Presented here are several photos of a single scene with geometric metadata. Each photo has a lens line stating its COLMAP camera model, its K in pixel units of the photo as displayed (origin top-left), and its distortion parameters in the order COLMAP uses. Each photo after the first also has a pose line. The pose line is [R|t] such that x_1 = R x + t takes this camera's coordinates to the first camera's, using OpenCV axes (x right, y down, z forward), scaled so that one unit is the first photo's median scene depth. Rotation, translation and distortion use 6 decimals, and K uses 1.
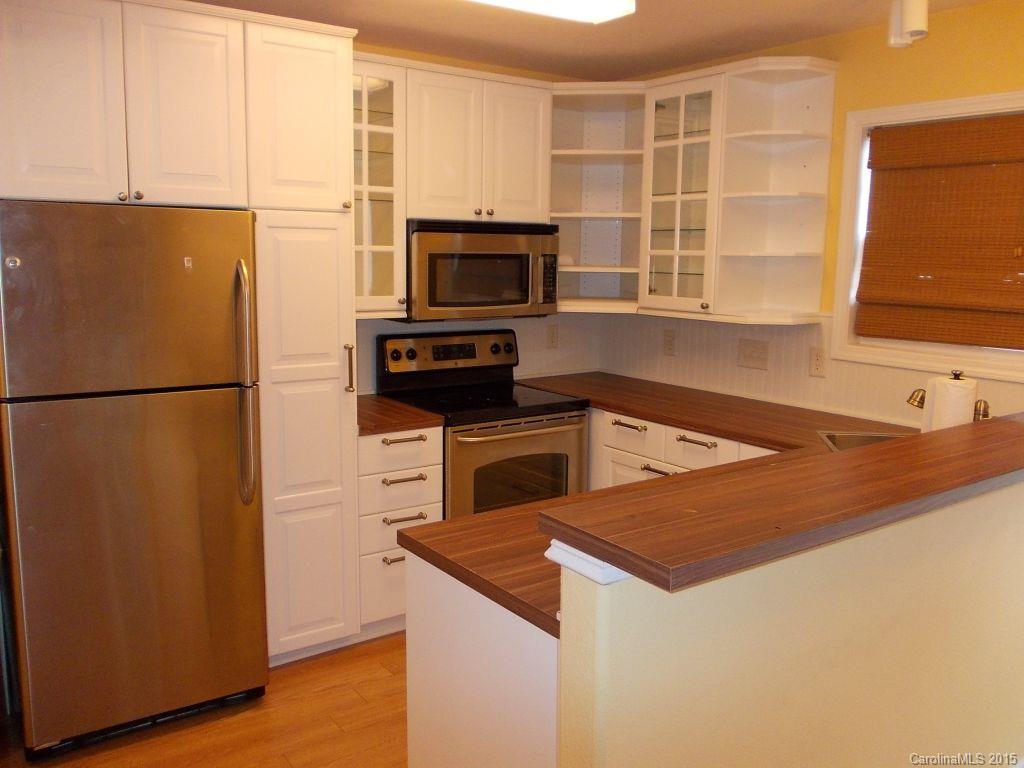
lens RADIAL K [[851.3, 0, 504.9], [0, 851.3, 383.0], [0, 0, 1]] dist [-0.024639, -0.007733]
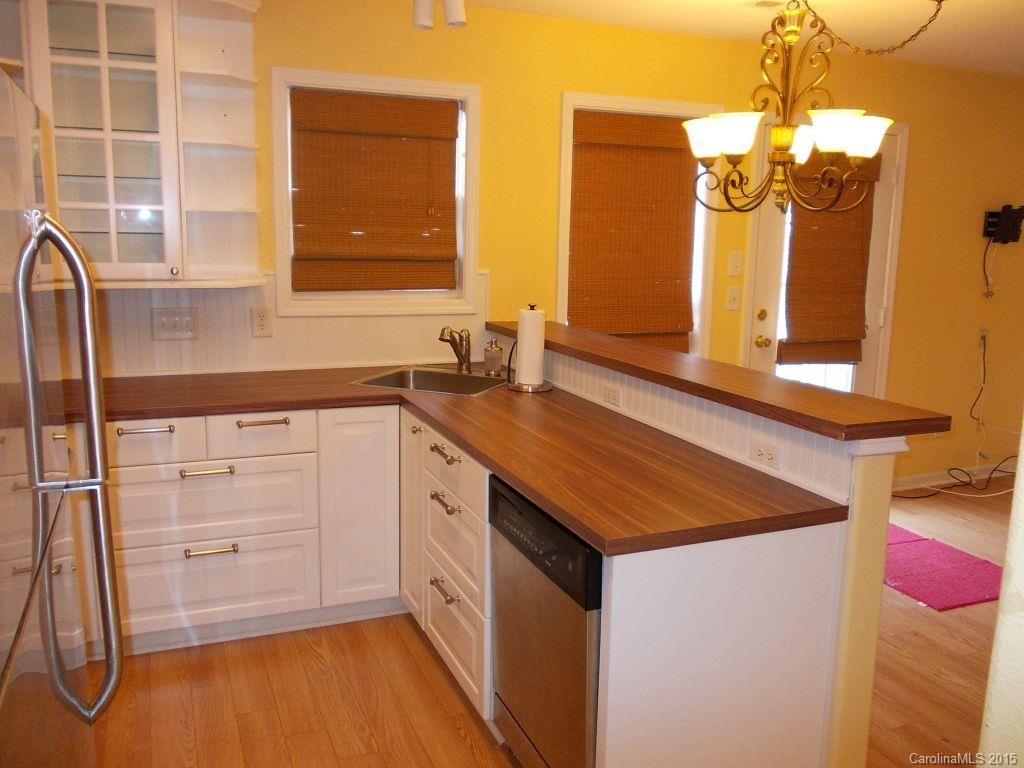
lens RADIAL K [[851.3, 0, 508.5], [0, 851.3, 385.8], [0, 0, 1]] dist [-0.024639, -0.007733]
pose [[0.223732, -0.179260, 0.958024, -0.505399], [0.131312, 0.979523, 0.152617, -0.063465], [-0.965764, 0.091655, 0.242690, 0.483254]]
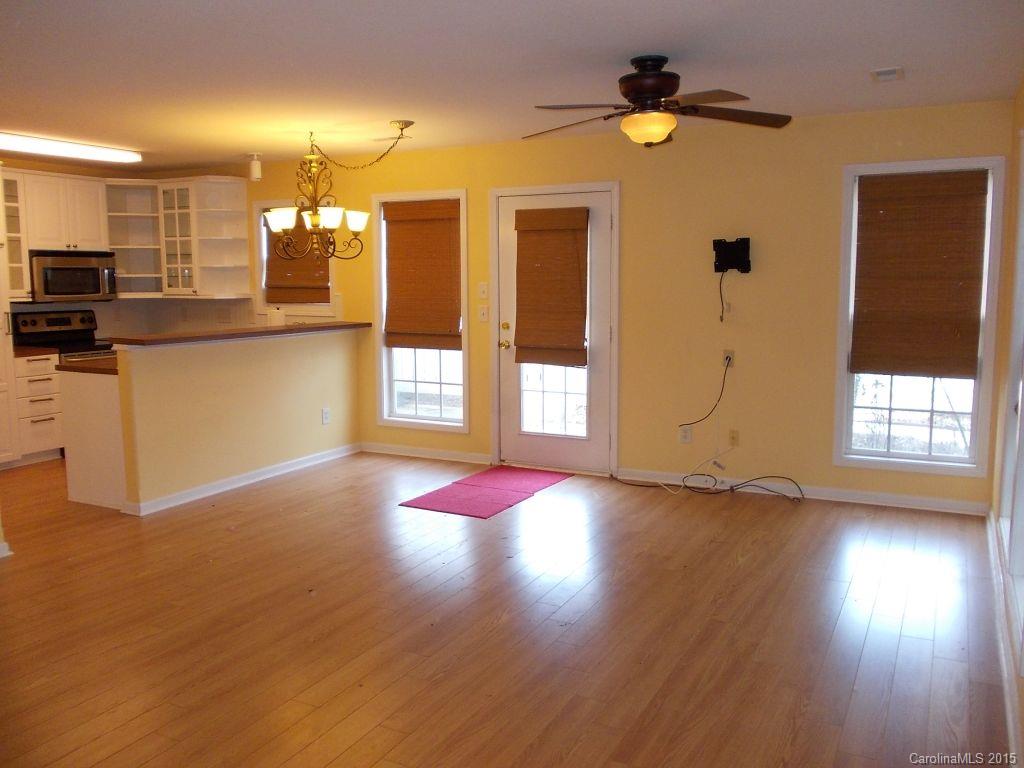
lens RADIAL K [[851.3, 0, 511.3], [0, 851.3, 389.8], [0, 0, 1]] dist [-0.024639, -0.007733]
pose [[0.886890, -0.073542, 0.456090, -0.038330], [0.079706, 0.996802, 0.005735, 0.193929], [-0.455054, 0.031267, 0.889915, -1.156708]]
